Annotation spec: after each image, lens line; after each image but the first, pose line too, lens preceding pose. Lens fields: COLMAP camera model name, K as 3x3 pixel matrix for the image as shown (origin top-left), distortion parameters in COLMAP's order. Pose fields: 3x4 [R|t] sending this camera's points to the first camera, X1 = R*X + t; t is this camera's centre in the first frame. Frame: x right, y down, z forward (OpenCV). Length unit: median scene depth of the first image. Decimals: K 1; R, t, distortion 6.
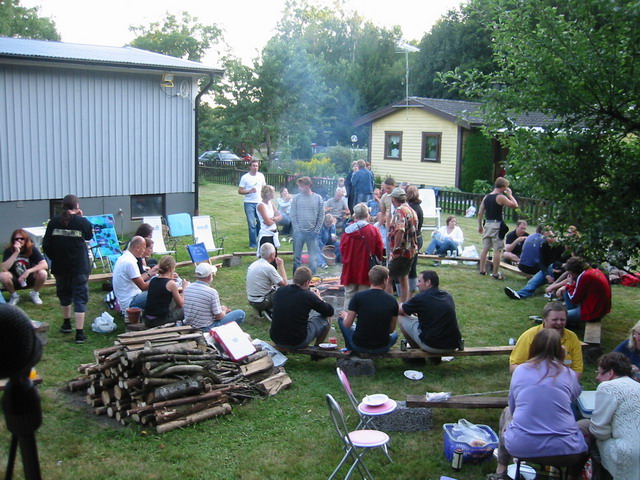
lens RADIAL K [[697.0, 0, 304.1], [0, 697.0, 239.5], [0, 0, 1]] dist [-0.089808, 0.000000]
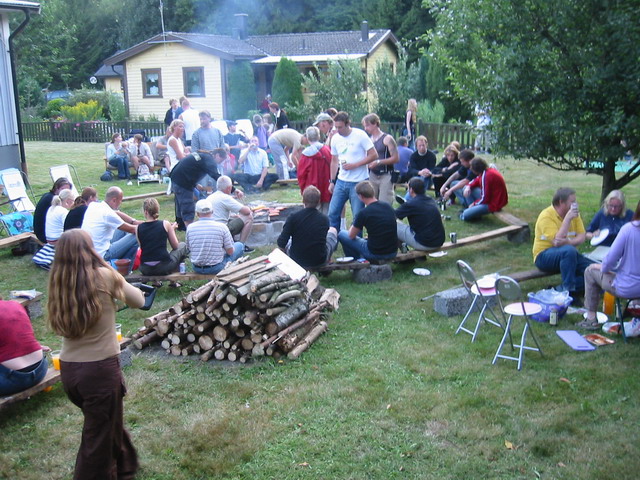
lens RADIAL K [[697.0, 0, 315.9], [0, 697.0, 242.2], [0, 0, 1]] dist [-0.089808, 0.000000]
pose [[0.893307, -0.151983, 0.422970, -0.214521], [0.113248, 0.986840, 0.115417, -0.001134], [-0.434945, -0.055203, 0.898763, 0.027556]]
